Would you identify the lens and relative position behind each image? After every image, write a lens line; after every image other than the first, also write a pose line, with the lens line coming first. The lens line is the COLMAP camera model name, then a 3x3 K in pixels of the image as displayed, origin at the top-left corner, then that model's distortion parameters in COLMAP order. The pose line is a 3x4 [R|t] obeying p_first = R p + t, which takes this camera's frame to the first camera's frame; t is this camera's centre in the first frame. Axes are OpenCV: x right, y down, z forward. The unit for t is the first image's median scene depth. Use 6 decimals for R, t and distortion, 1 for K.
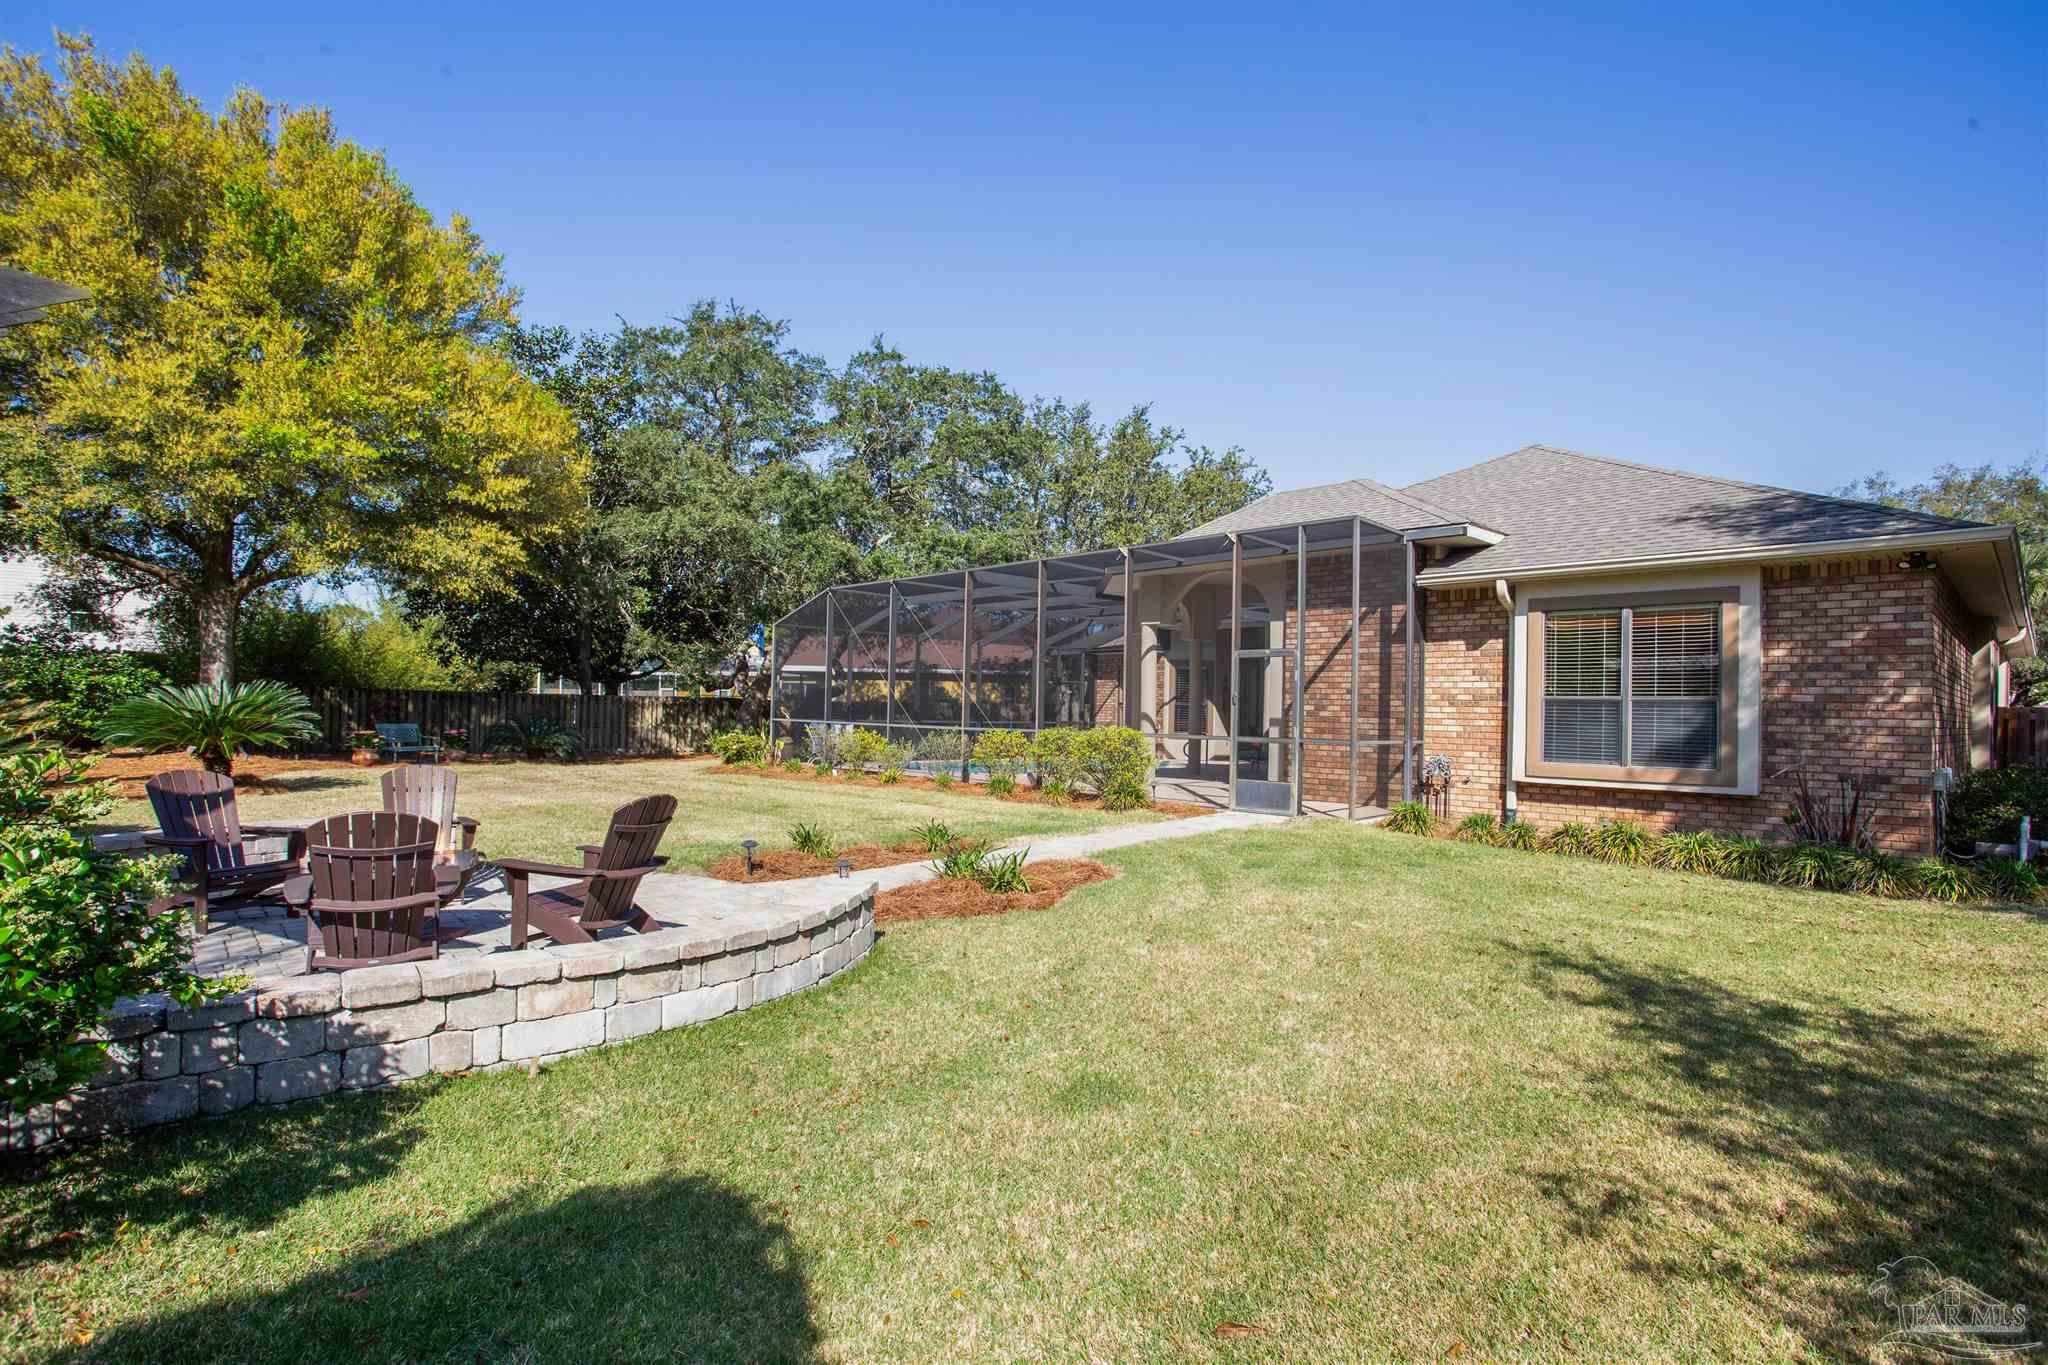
lens RADIAL K [[970.4, 0, 1024.3], [0, 970.4, 704.4], [0, 0, 1]] dist [-0.039174, 0.007706]
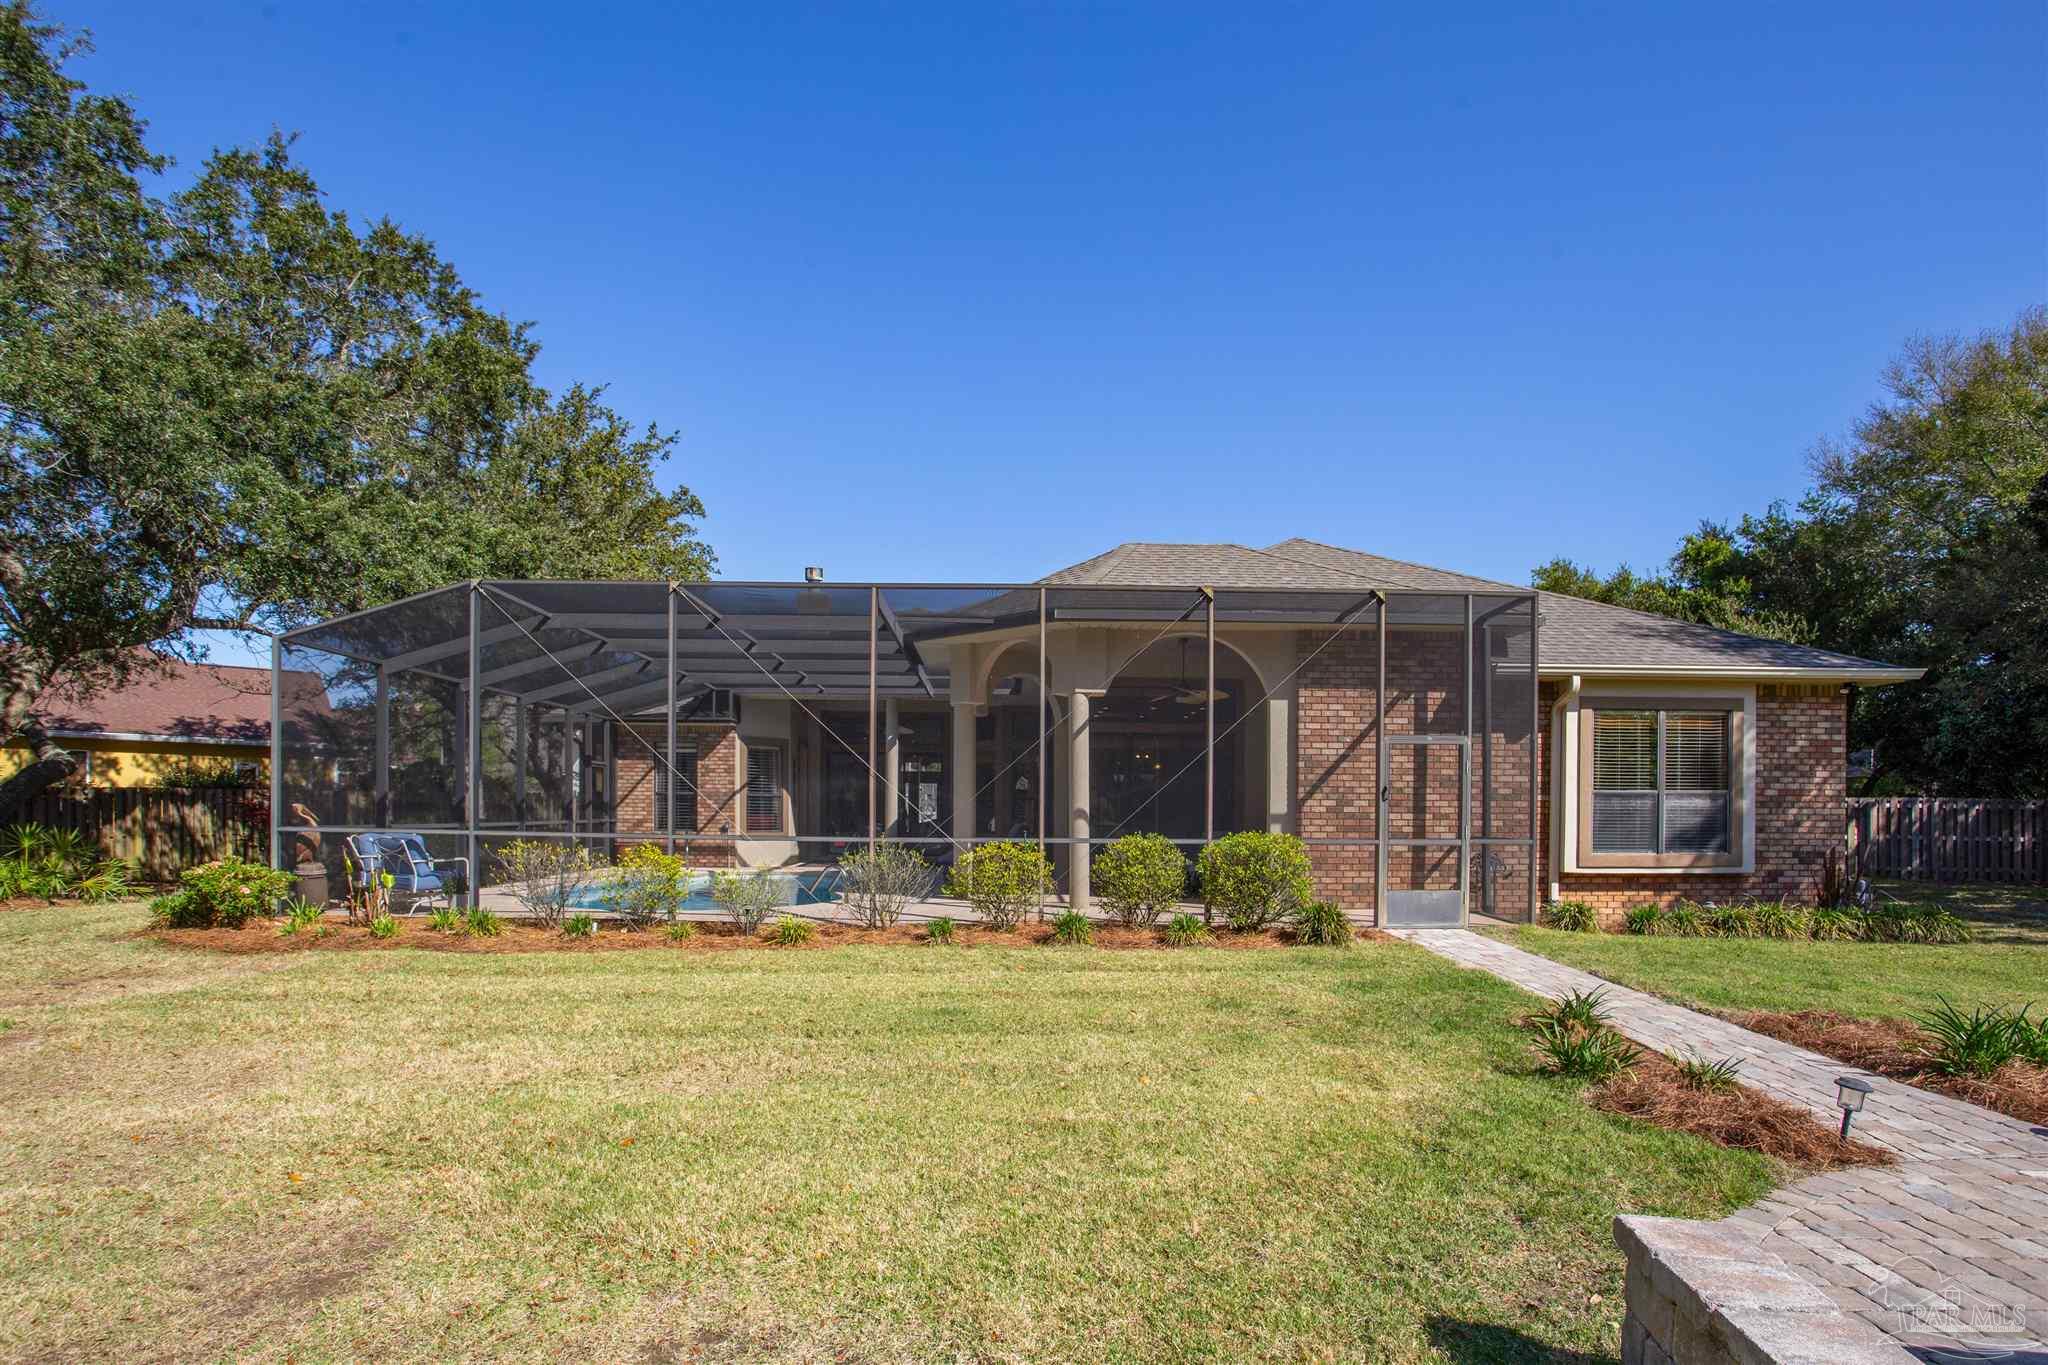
lens RADIAL K [[1033.3, 0, 996.2], [0, 1033.3, 808.5], [0, 0, 1]] dist [-0.027322, 0.000126]
pose [[0.681559, -0.014139, 0.731627, -0.673734], [0.001503, 0.999838, 0.017922, -0.008820], [-0.731762, -0.011115, 0.681470, 0.670619]]
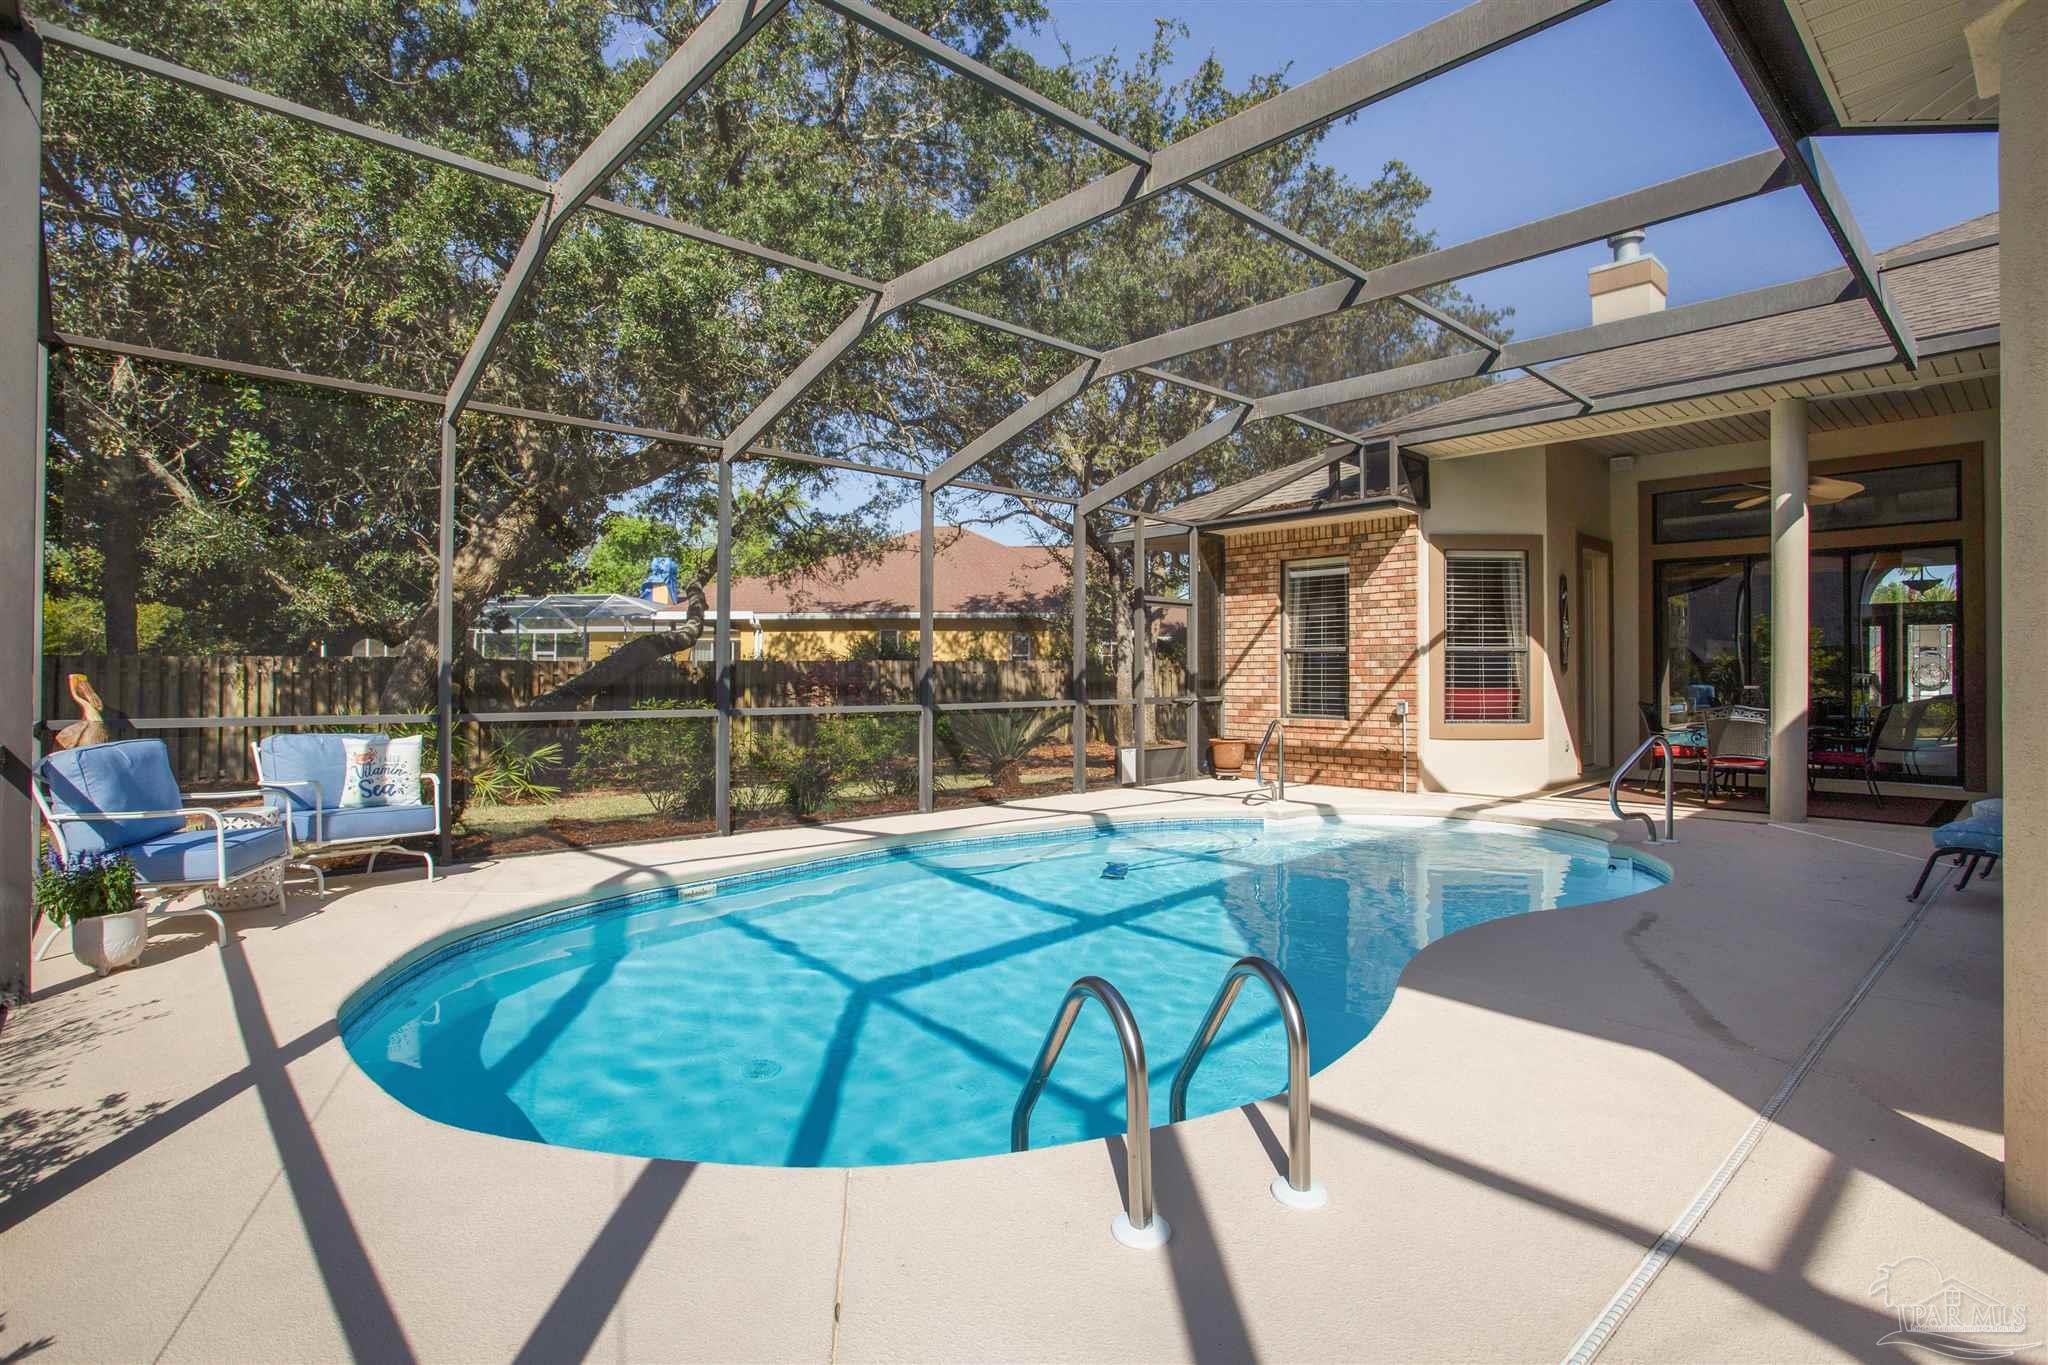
lens RADIAL K [[970.4, 0, 1044.4], [0, 970.4, 669.4], [0, 0, 1]] dist [-0.039174, 0.007706]
pose [[0.999808, -0.017424, -0.008977, 0.001395], [0.017387, 0.999840, -0.004147, 0.013219], [0.009048, 0.003990, 0.999951, 1.365719]]
